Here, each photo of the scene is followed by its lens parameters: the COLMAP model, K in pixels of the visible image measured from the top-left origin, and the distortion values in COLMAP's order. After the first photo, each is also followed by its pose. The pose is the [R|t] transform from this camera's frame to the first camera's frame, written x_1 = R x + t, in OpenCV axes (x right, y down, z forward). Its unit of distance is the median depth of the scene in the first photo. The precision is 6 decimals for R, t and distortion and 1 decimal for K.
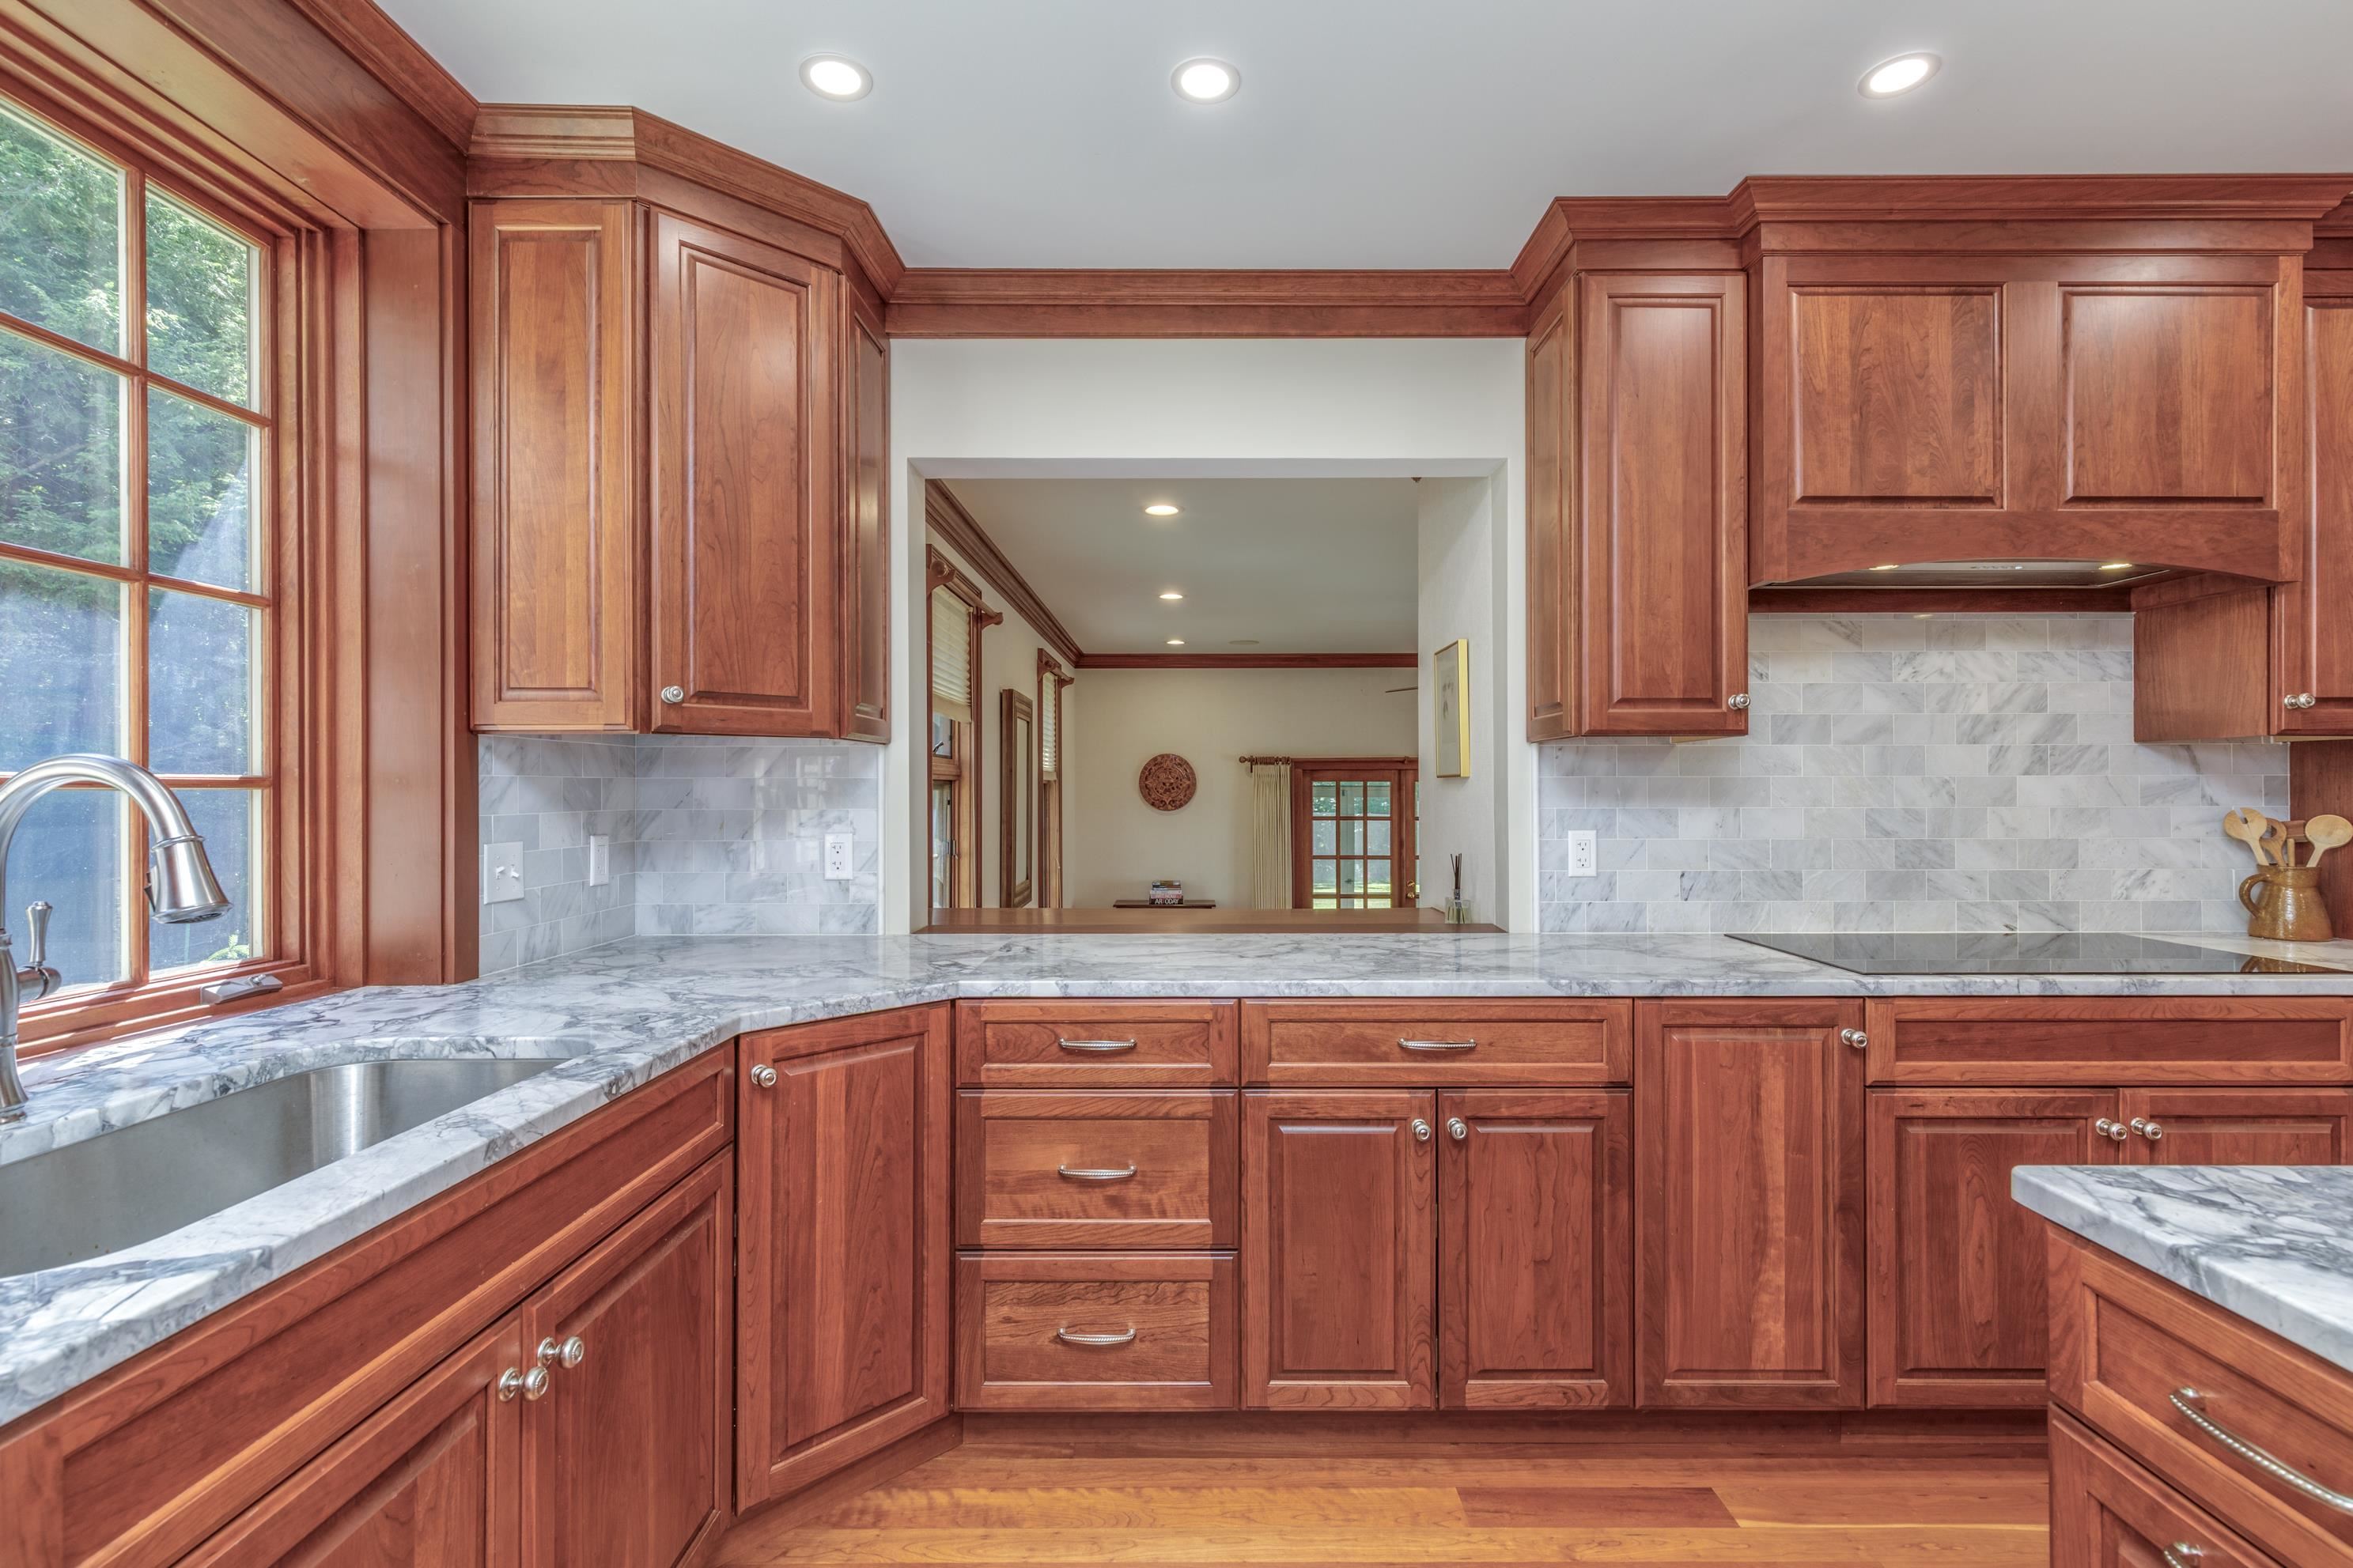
lens RADIAL K [[1087.8, 0, 1137.6], [0, 1087.8, 786.6], [0, 0, 1]] dist [0.004659, -0.000225]
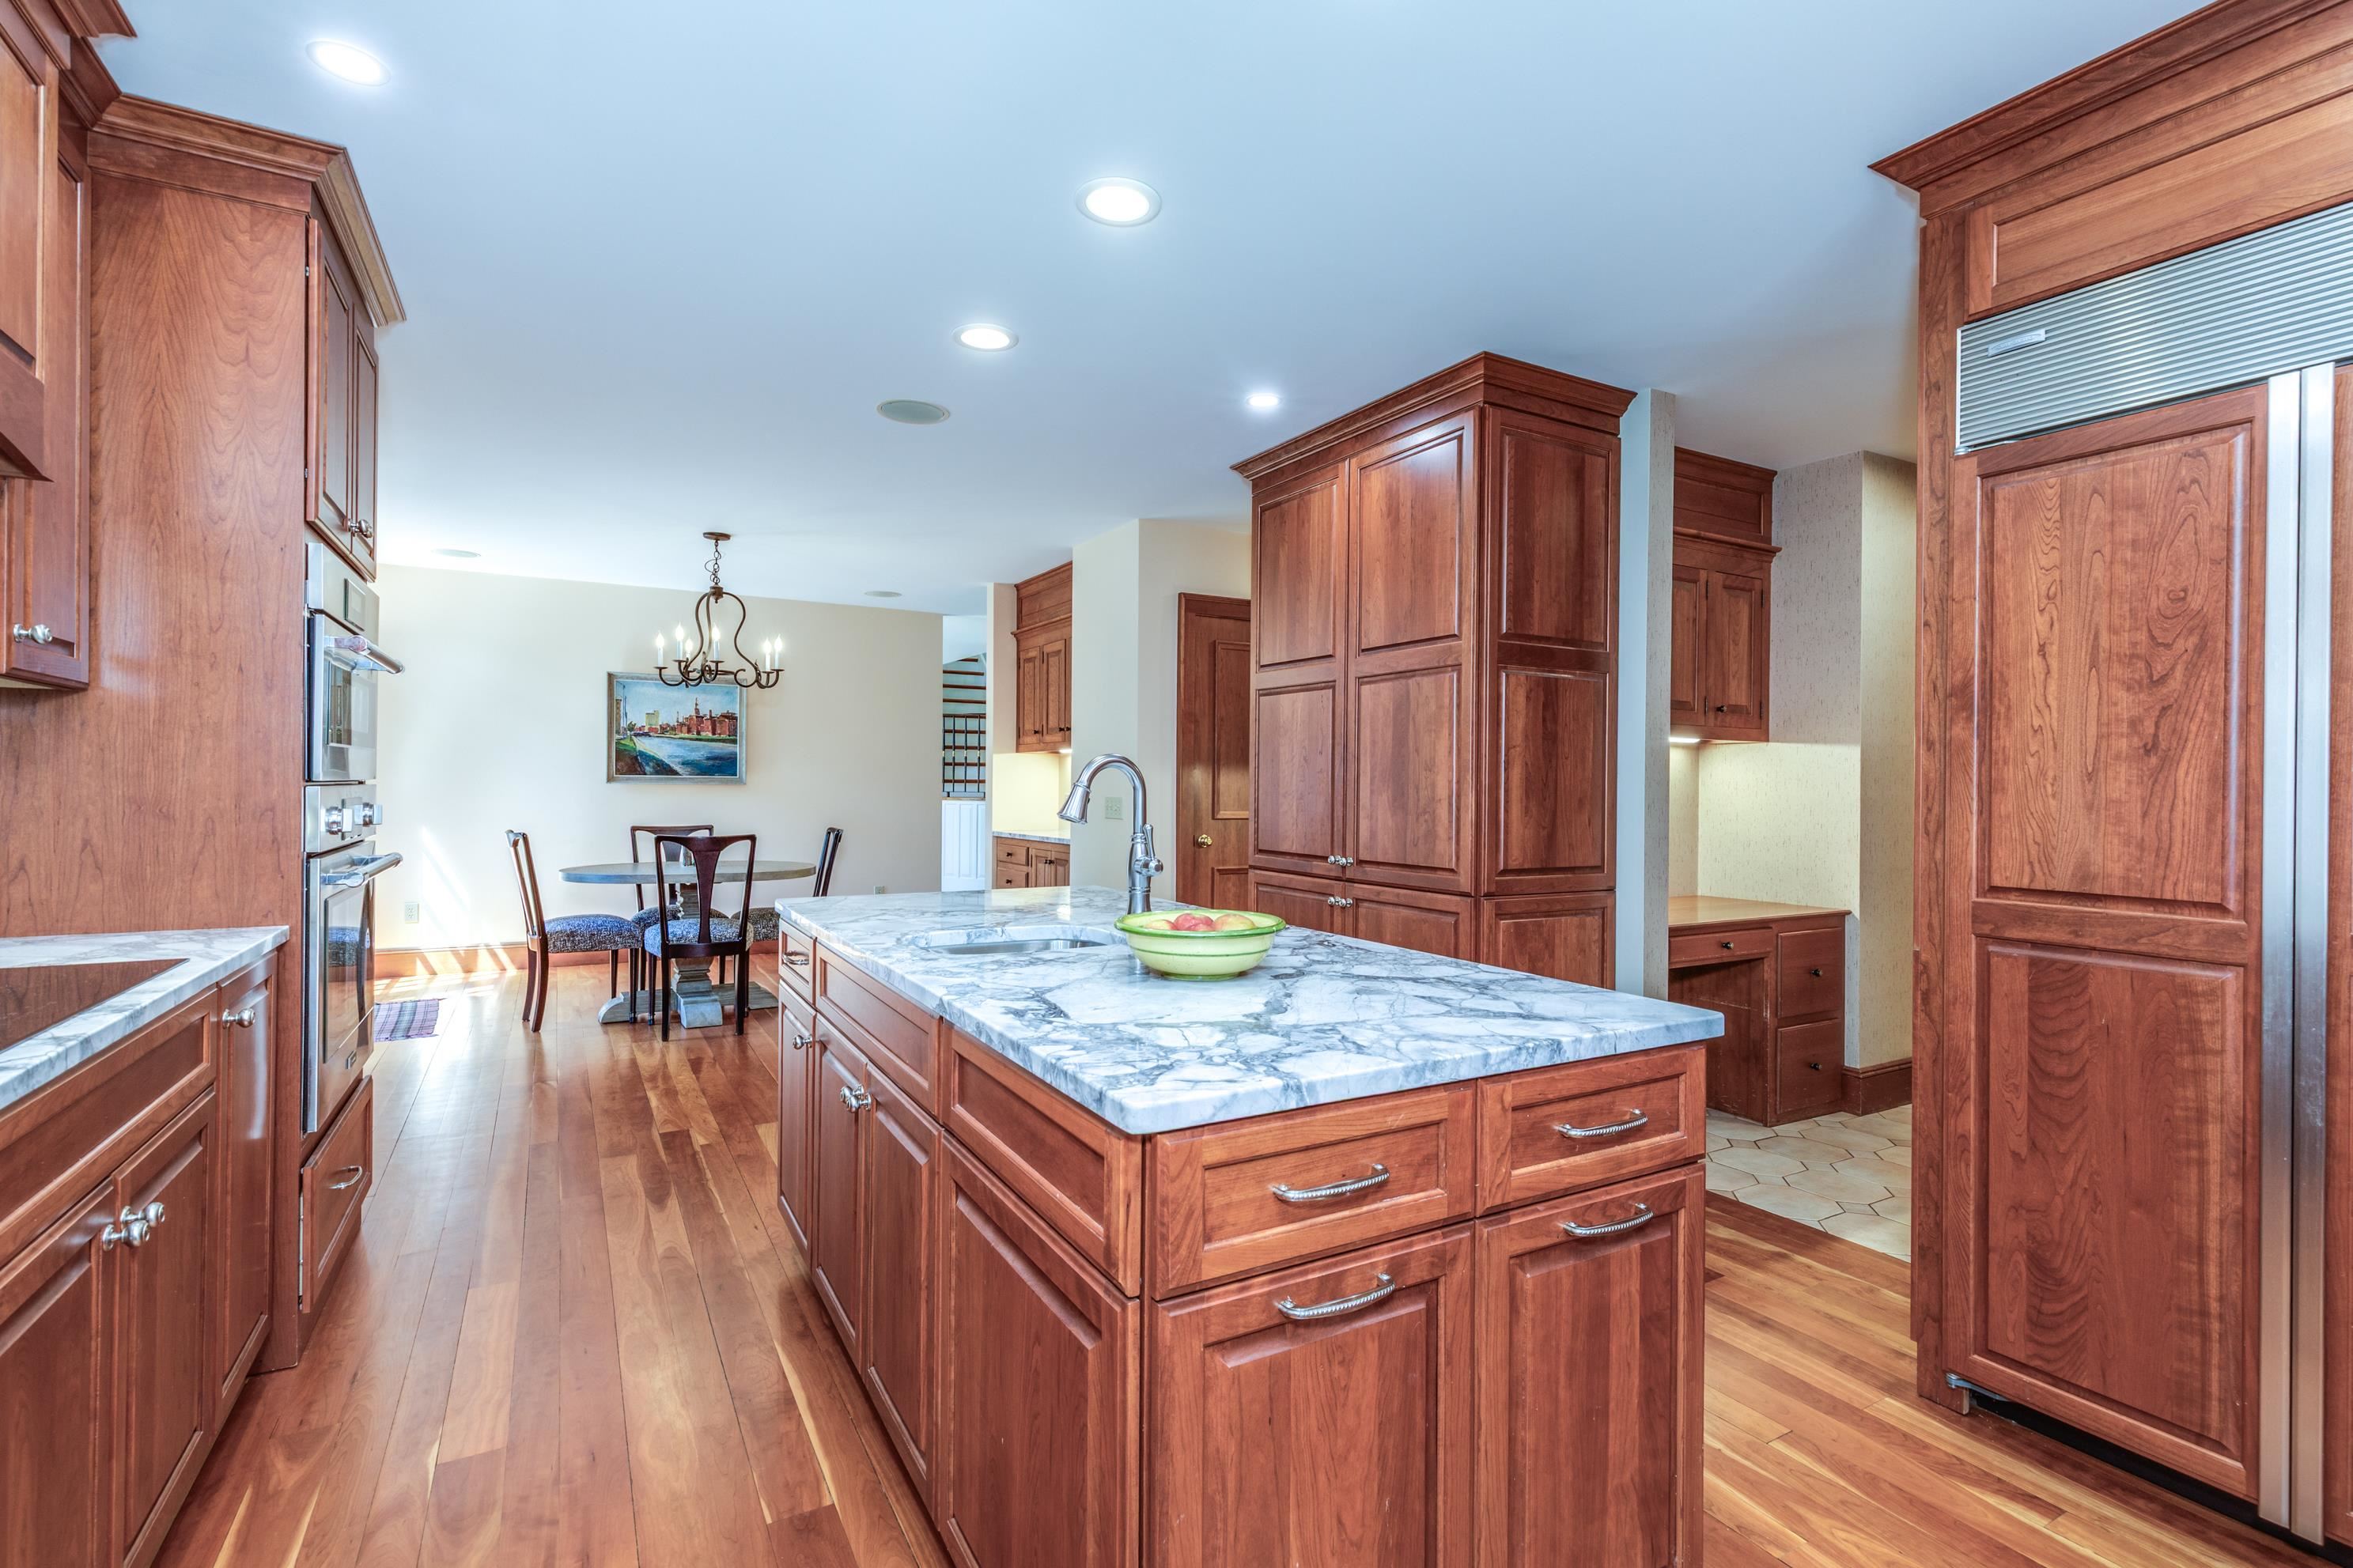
lens RADIAL K [[1087.8, 0, 1236.6], [0, 1087.8, 767.7], [0, 0, 1]] dist [0.004659, -0.000225]
pose [[-0.533583, 0.009958, 0.845689, -0.066602], [-0.007993, 0.999827, -0.016816, 0.028572], [-0.845710, -0.015733, -0.533411, 0.827627]]
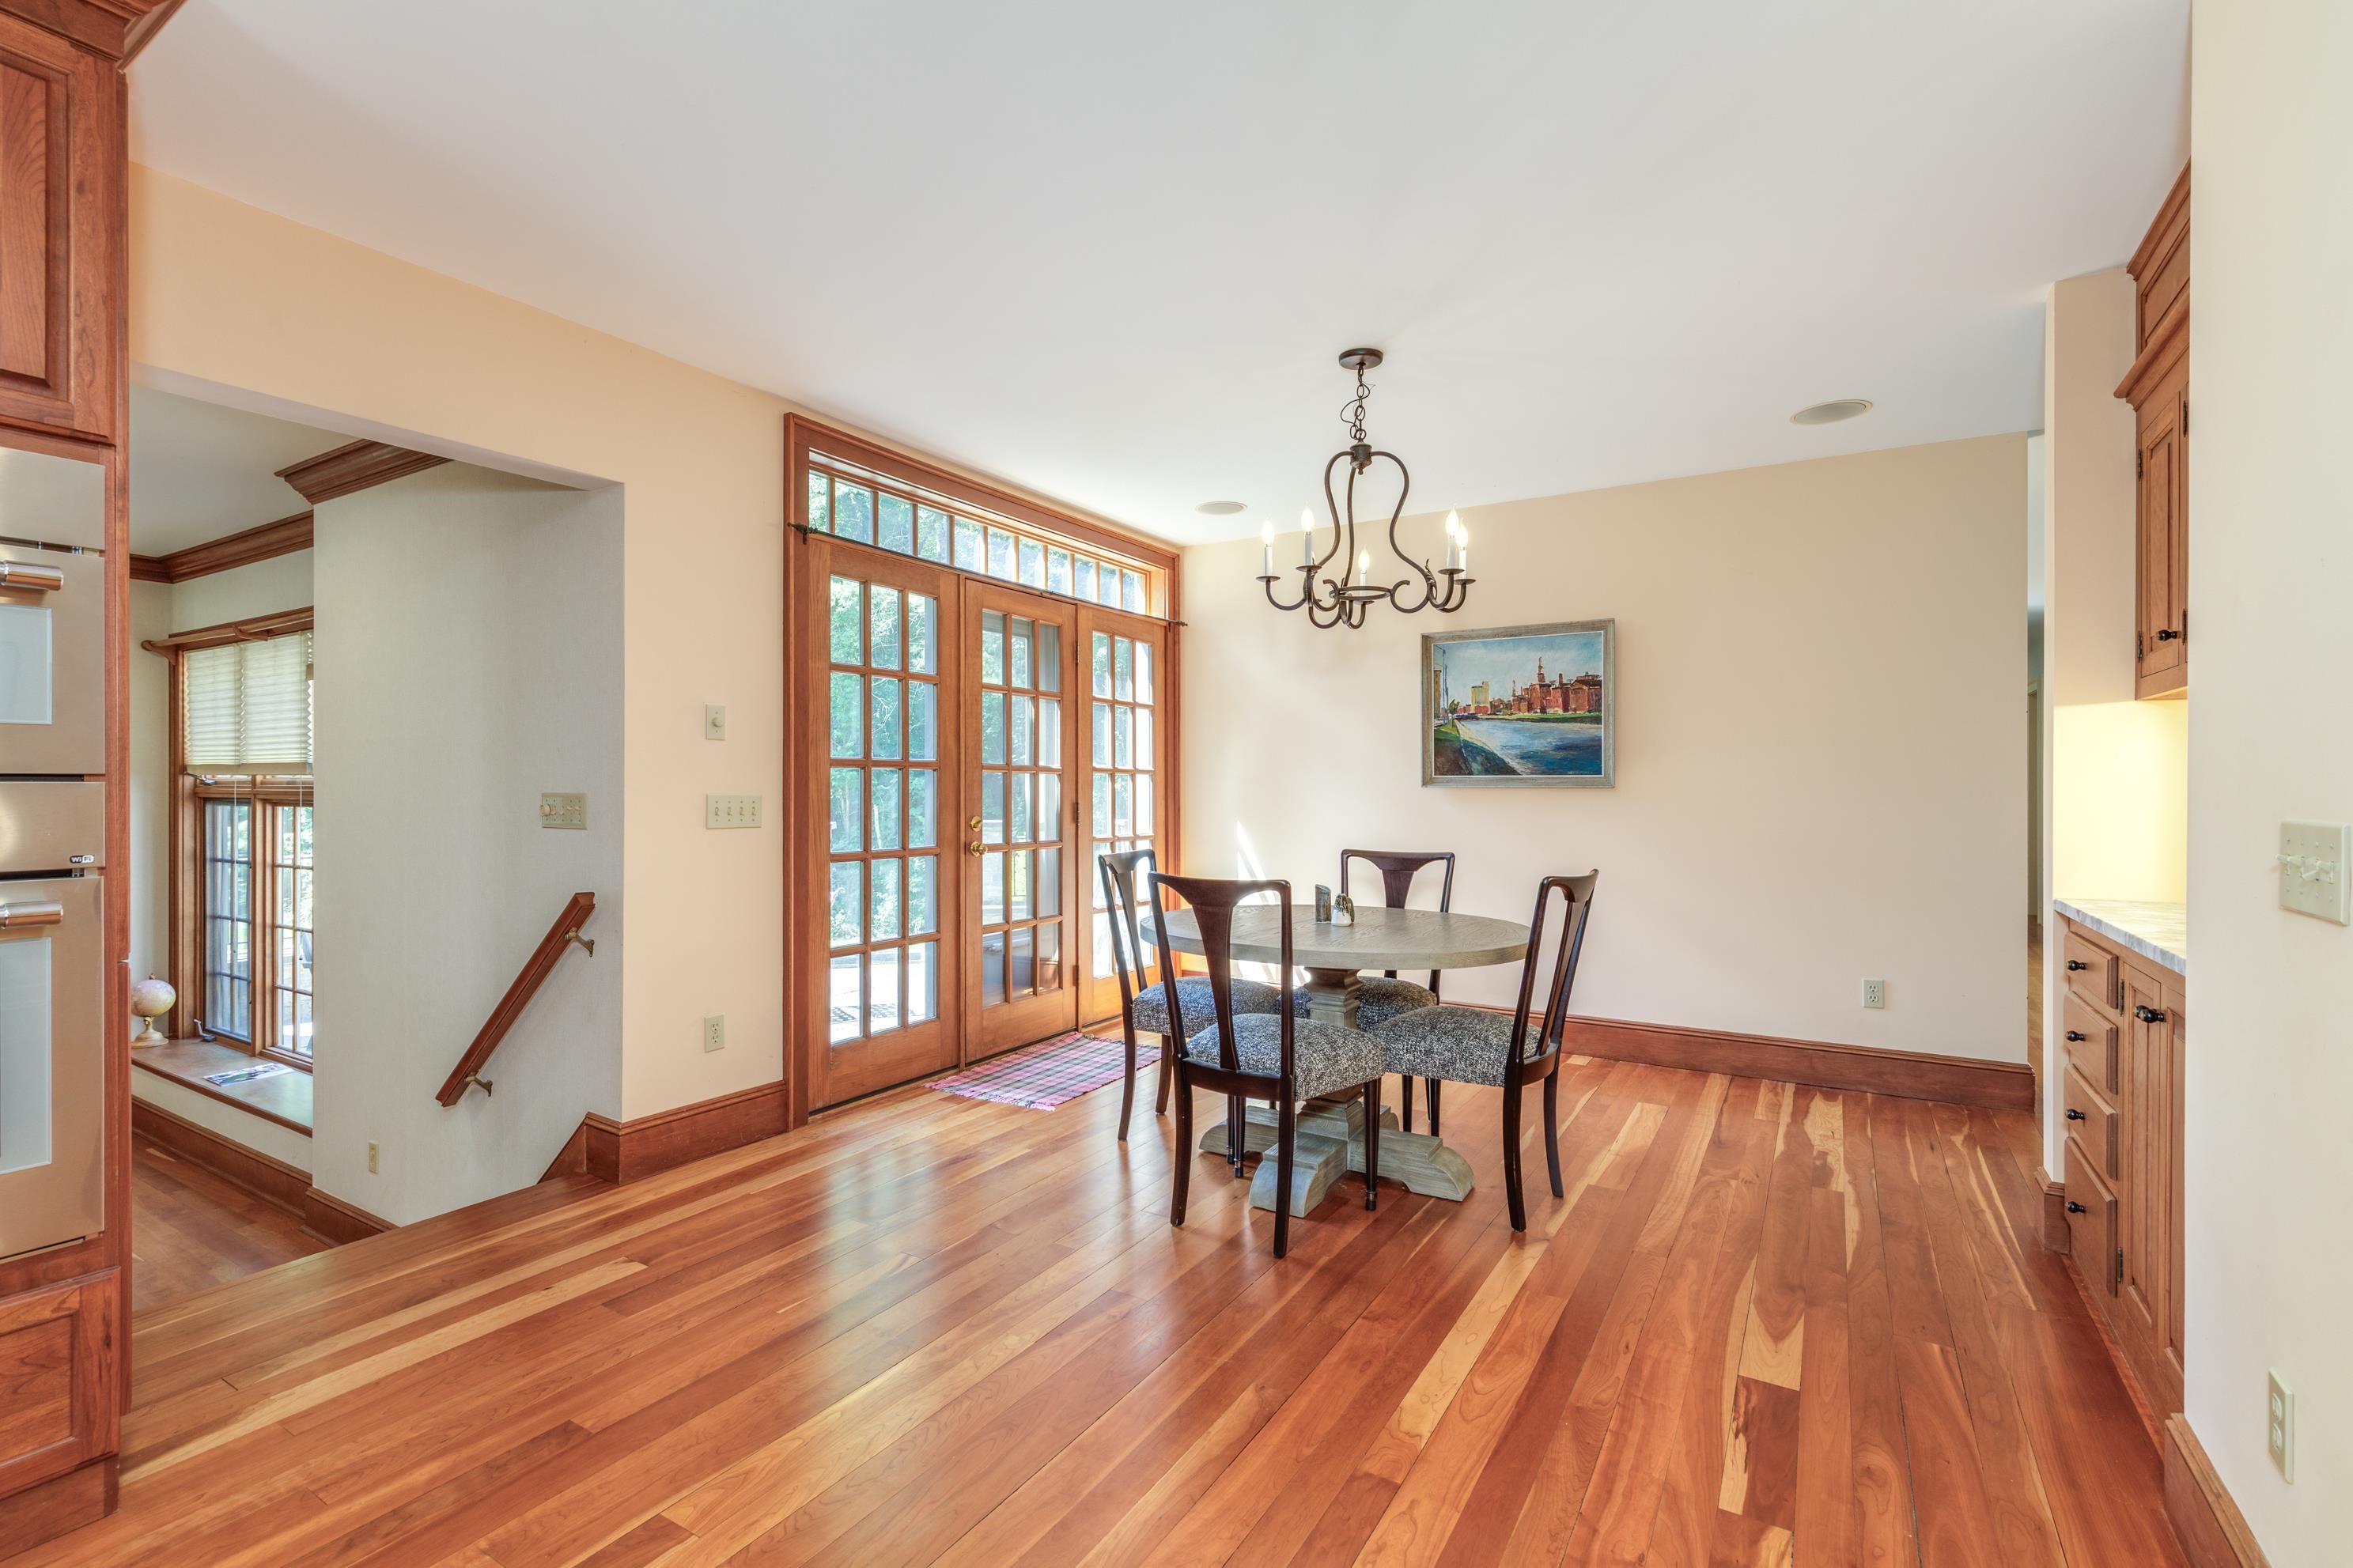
lens RADIAL K [[1087.8, 0, 1147.4], [0, 1087.8, 794.8], [0, 0, 1]] dist [0.004659, -0.000225]
pose [[0.530399, -0.003611, 0.847740, 1.653578], [-0.001943, 0.999983, 0.005475, 0.042437], [-0.847746, -0.004551, 0.530383, -0.238697]]
